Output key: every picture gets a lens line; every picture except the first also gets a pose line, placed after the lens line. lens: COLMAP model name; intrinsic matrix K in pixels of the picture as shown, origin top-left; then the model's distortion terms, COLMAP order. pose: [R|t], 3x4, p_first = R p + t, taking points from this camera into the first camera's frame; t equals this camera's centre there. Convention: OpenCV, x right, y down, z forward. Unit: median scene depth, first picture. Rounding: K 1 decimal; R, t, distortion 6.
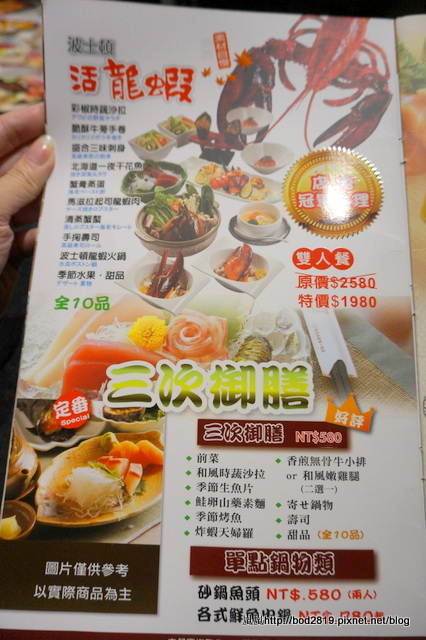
lens RADIAL K [[436.5, 0, 212.8], [0, 436.5, 318.5], [0, 0, 1]] dist [0.000886, 0.024217]
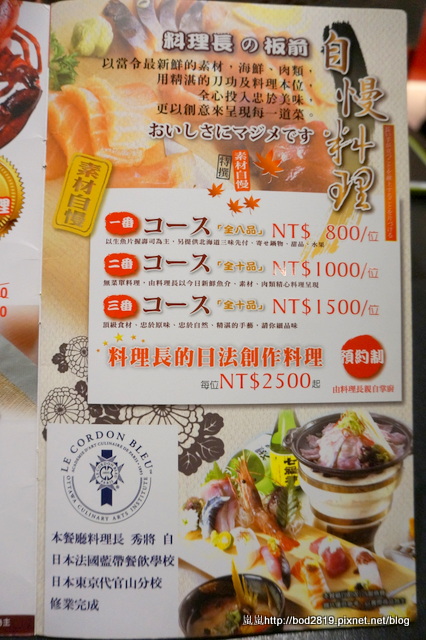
lens RADIAL K [[436.5, 0, 213.9], [0, 436.5, 322.0], [0, 0, 1]] dist [0.000886, 0.024217]
pose [[0.998316, -0.019040, 0.054789, 0.723527], [0.011963, 0.991866, 0.126719, -0.123403], [-0.056756, -0.125850, 0.990424, -0.041857]]
